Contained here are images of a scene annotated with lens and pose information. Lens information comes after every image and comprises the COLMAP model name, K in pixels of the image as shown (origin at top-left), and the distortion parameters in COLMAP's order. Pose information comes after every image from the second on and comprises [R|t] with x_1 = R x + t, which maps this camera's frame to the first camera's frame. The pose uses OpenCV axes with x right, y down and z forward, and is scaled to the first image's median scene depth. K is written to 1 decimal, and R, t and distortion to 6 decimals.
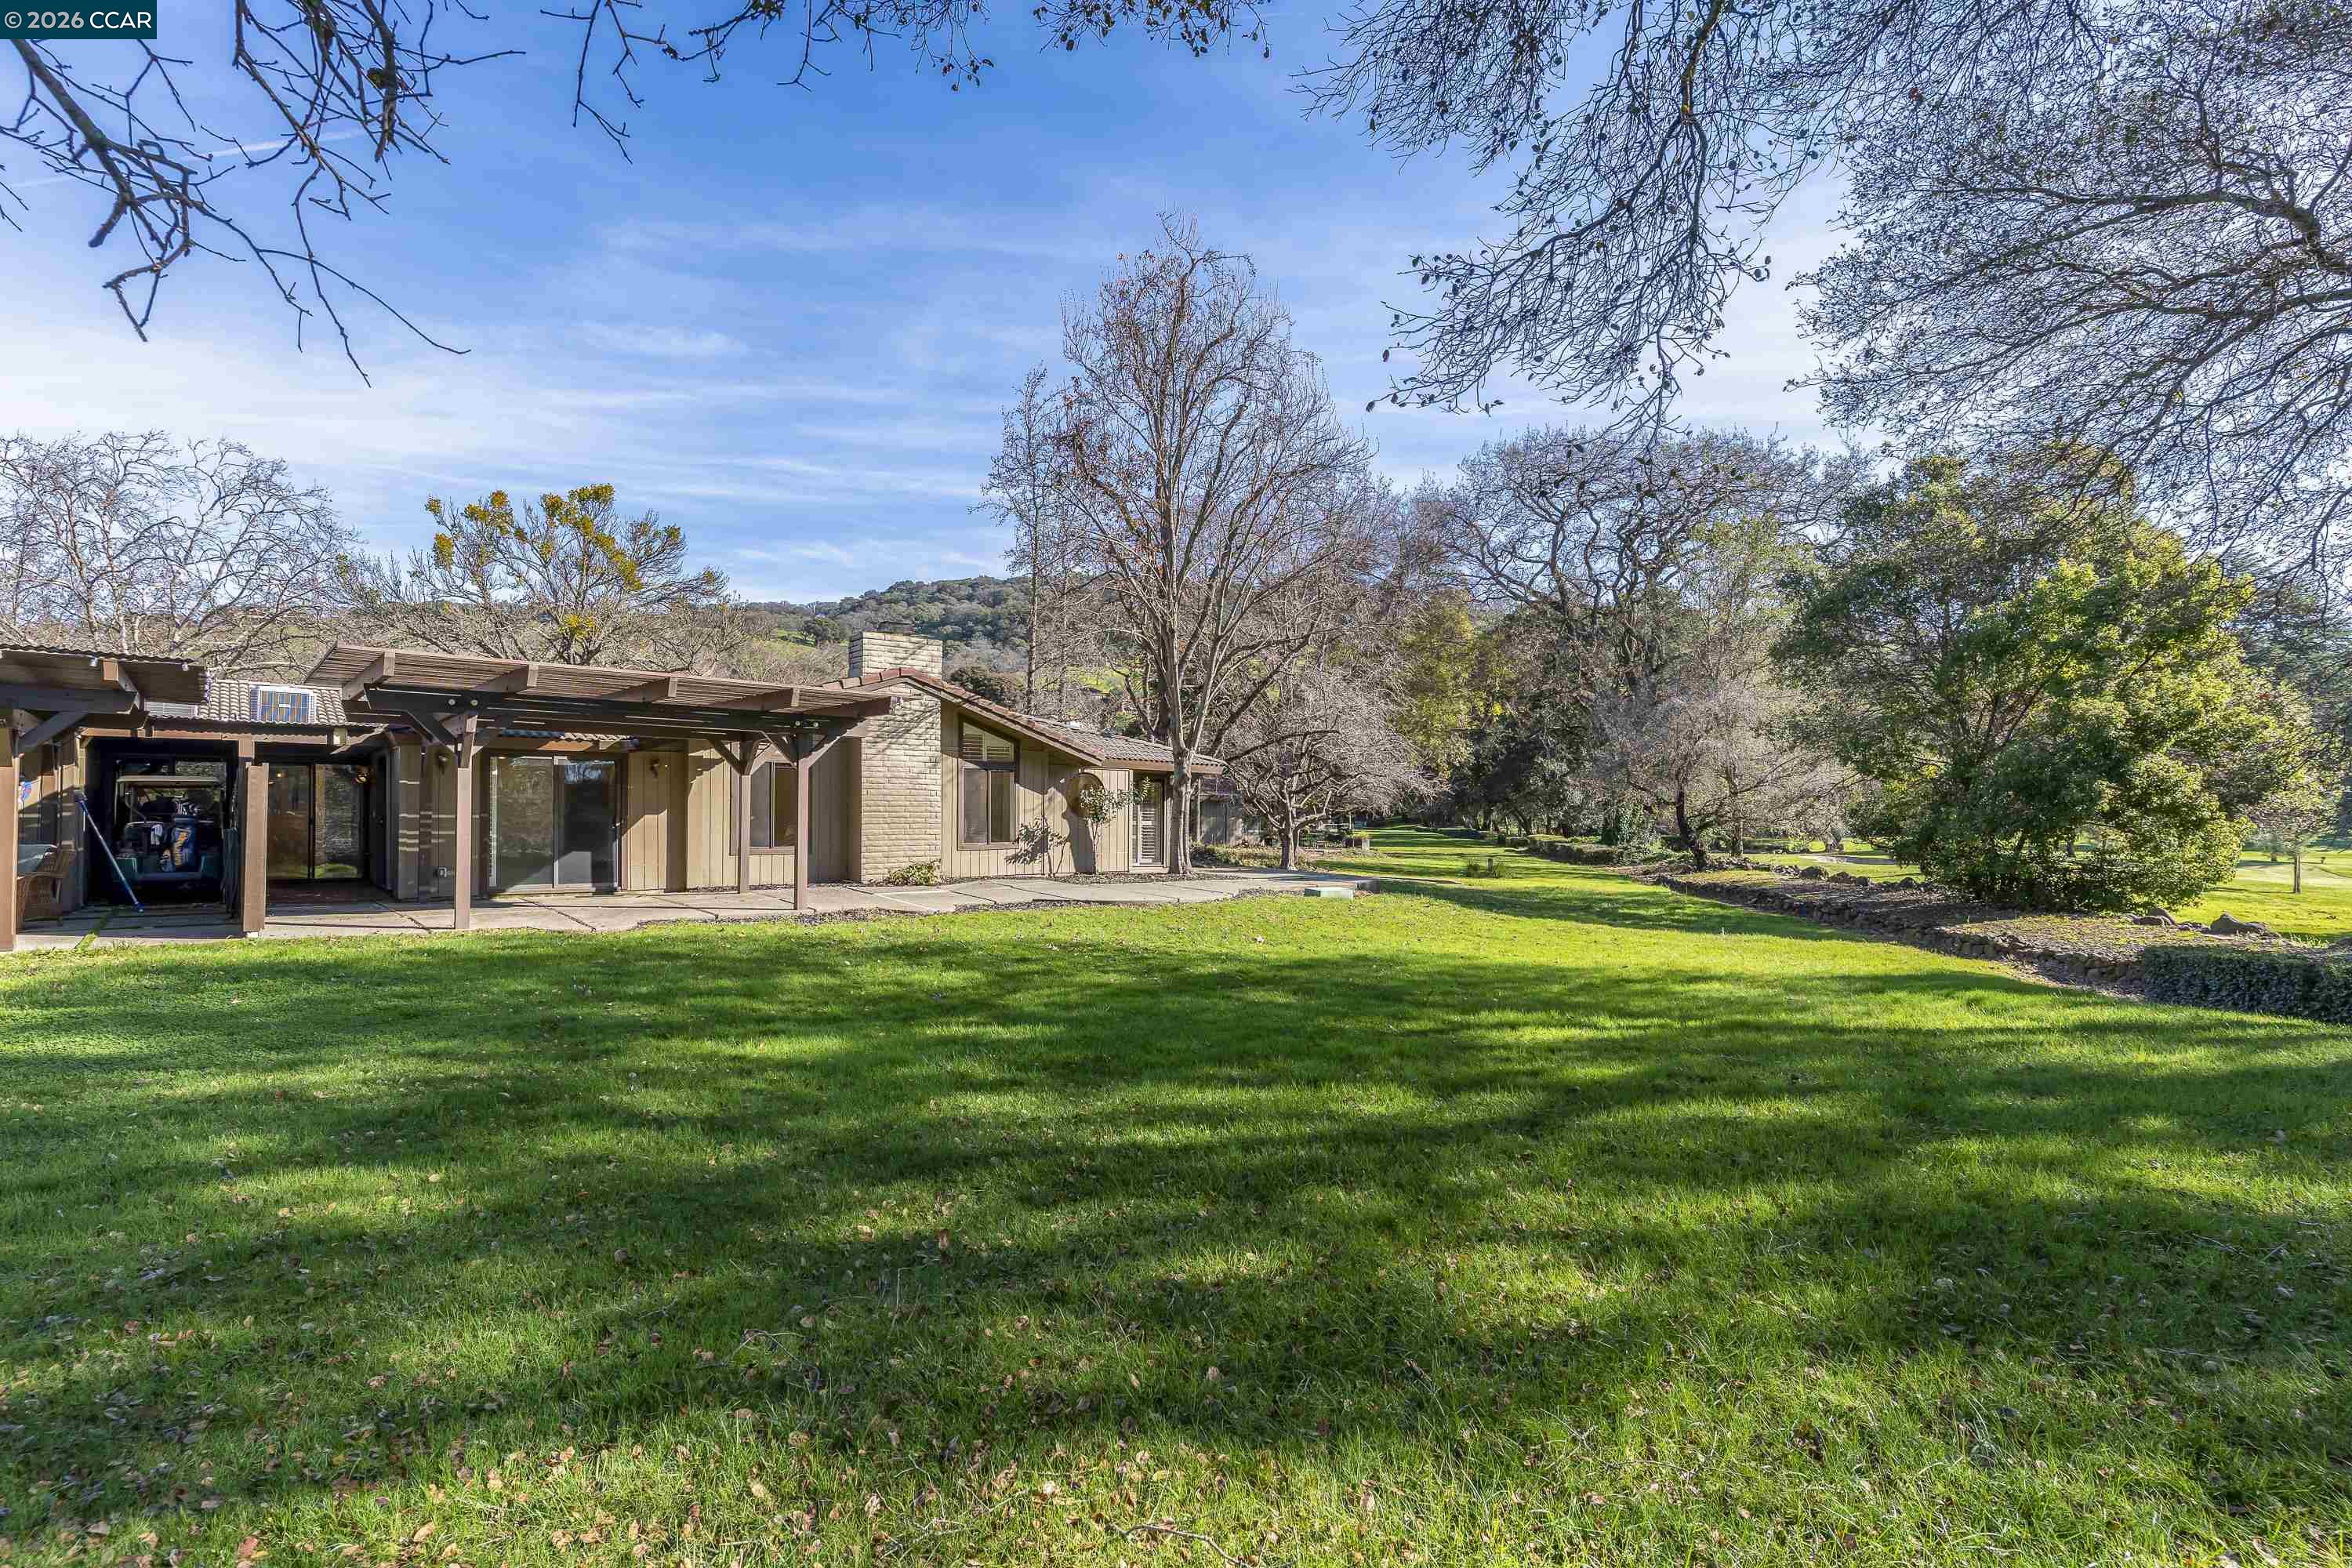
lens RADIAL K [[1153.6, 0, 1184.5], [0, 1153.6, 801.5], [0, 0, 1]] dist [0.003054, 0.001213]
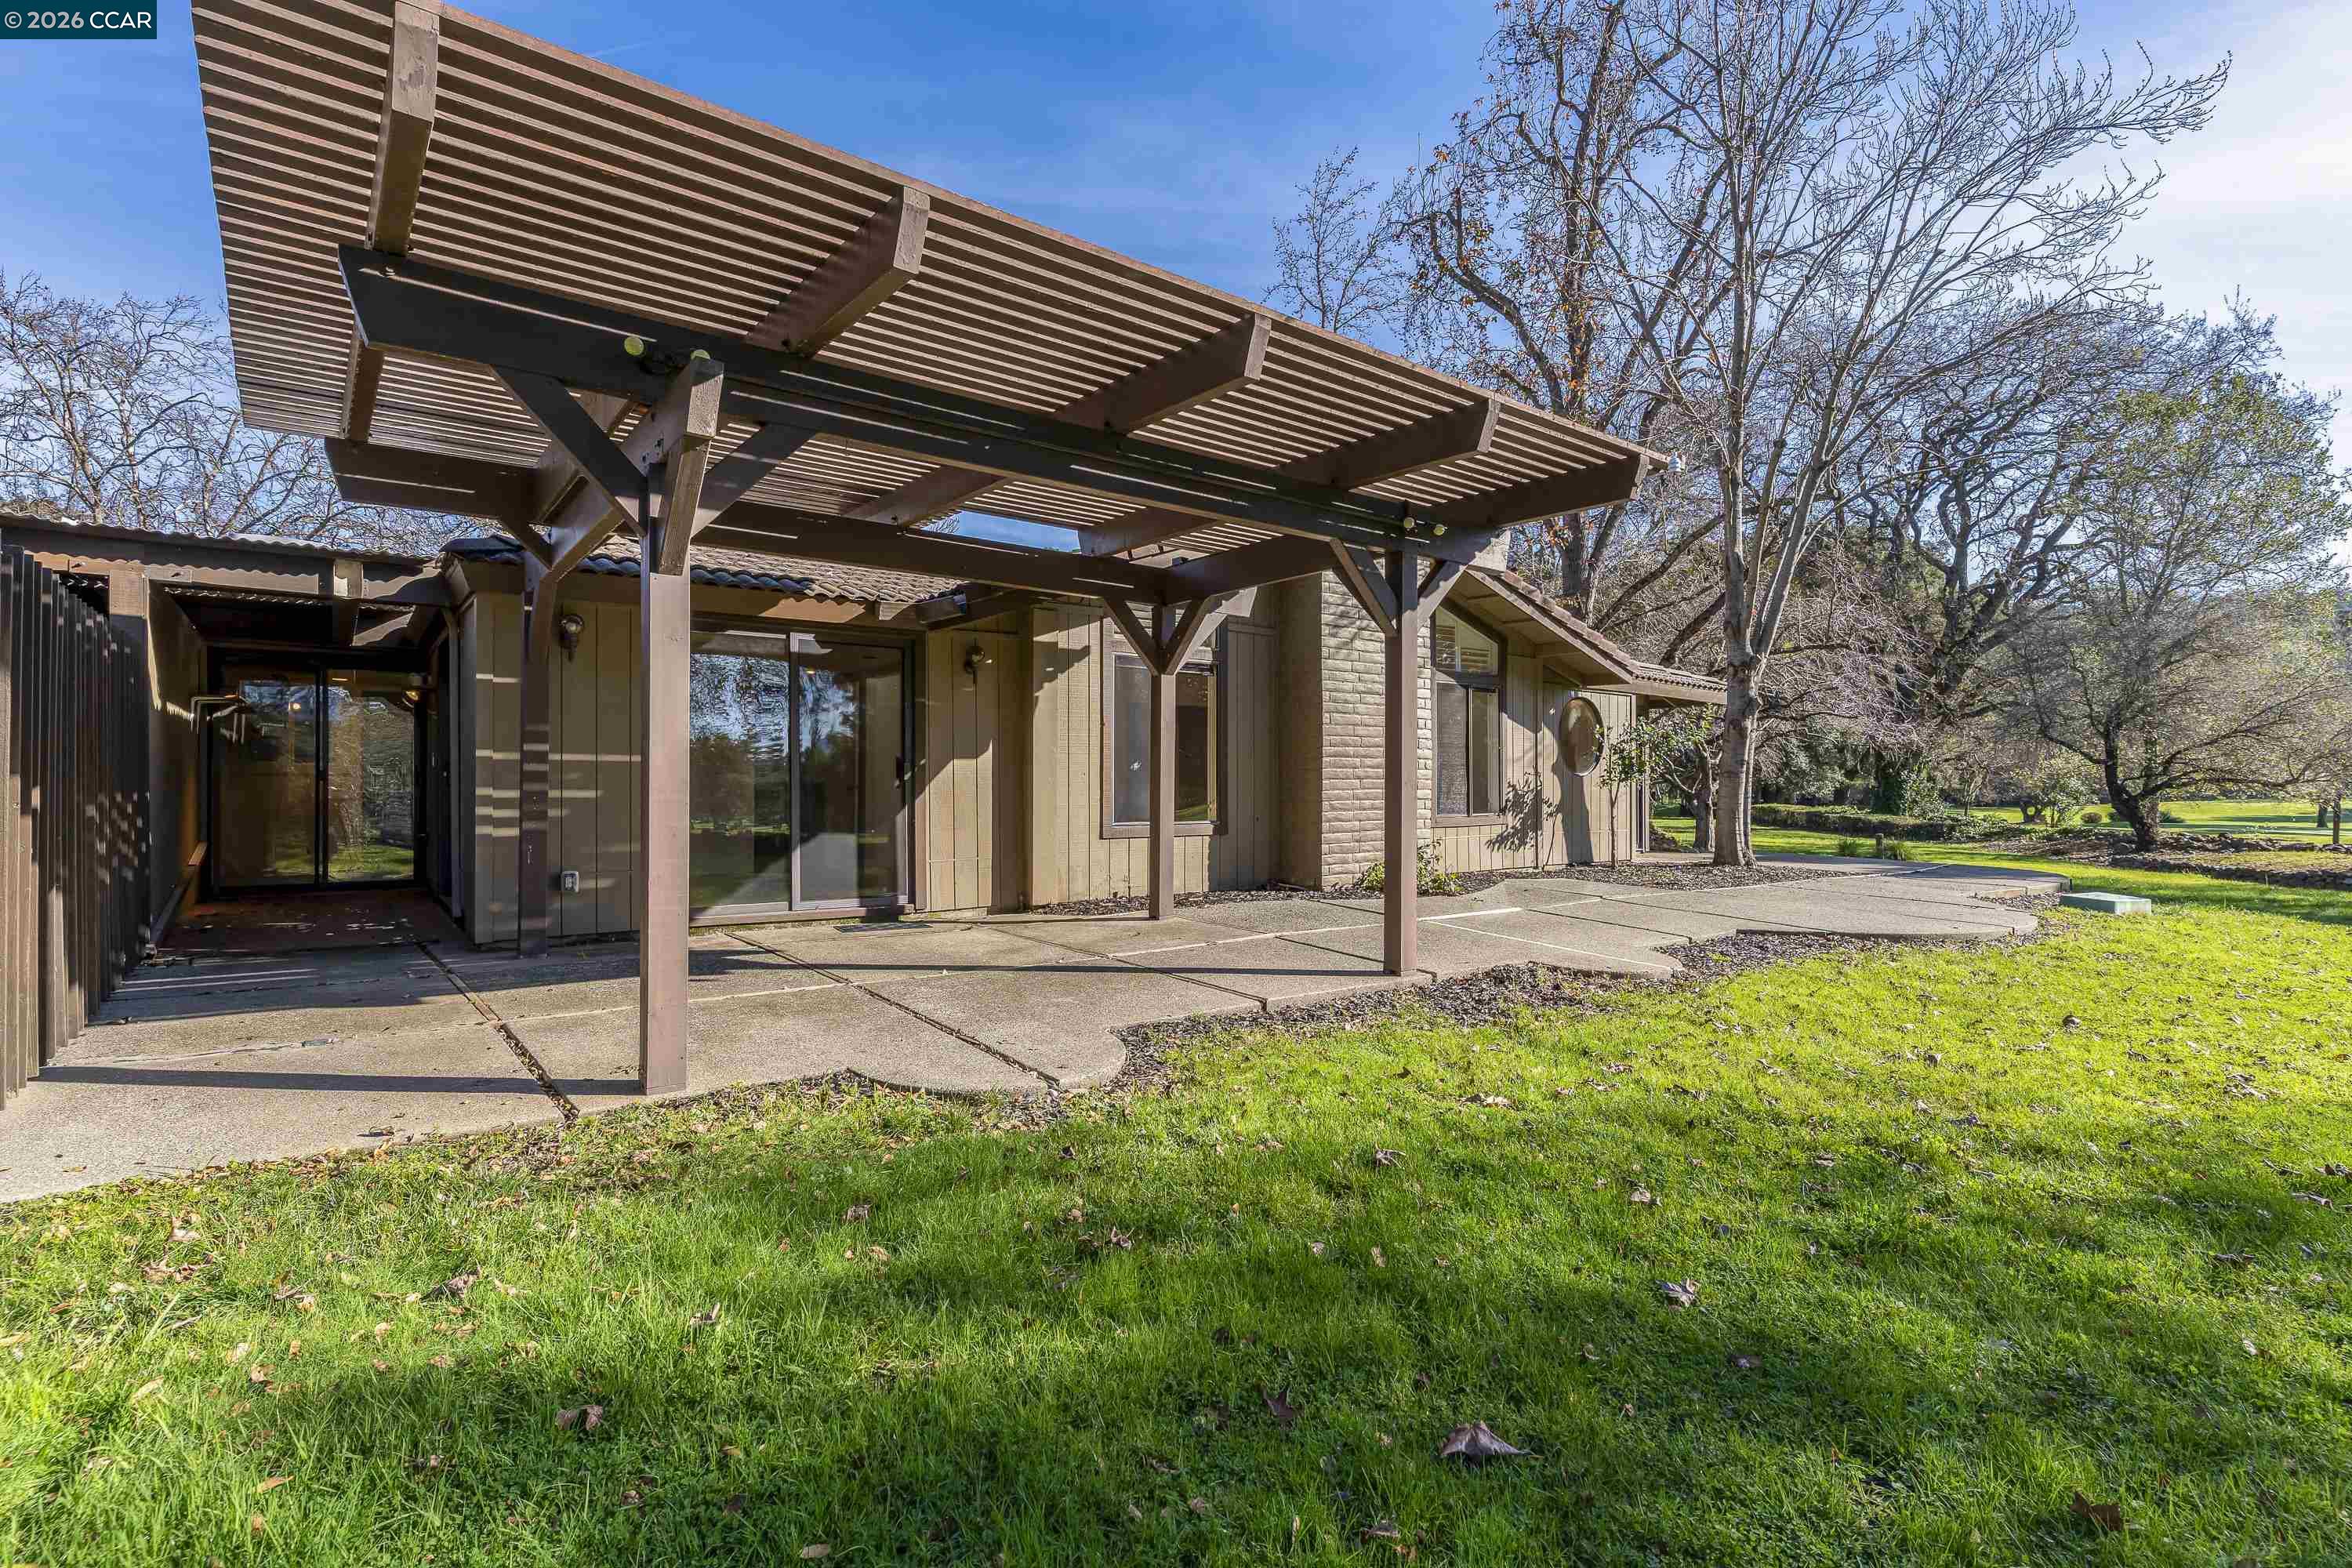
lens RADIAL K [[1170.3, 0, 1176.0], [0, 1170.3, 784.0], [0, 0, 1]] dist [0.000187, 0.000356]
pose [[0.998021, -0.003344, -0.062795, -0.310138], [0.003918, 0.999952, 0.009023, 0.016380], [0.062762, -0.009251, 0.997986, 0.459746]]
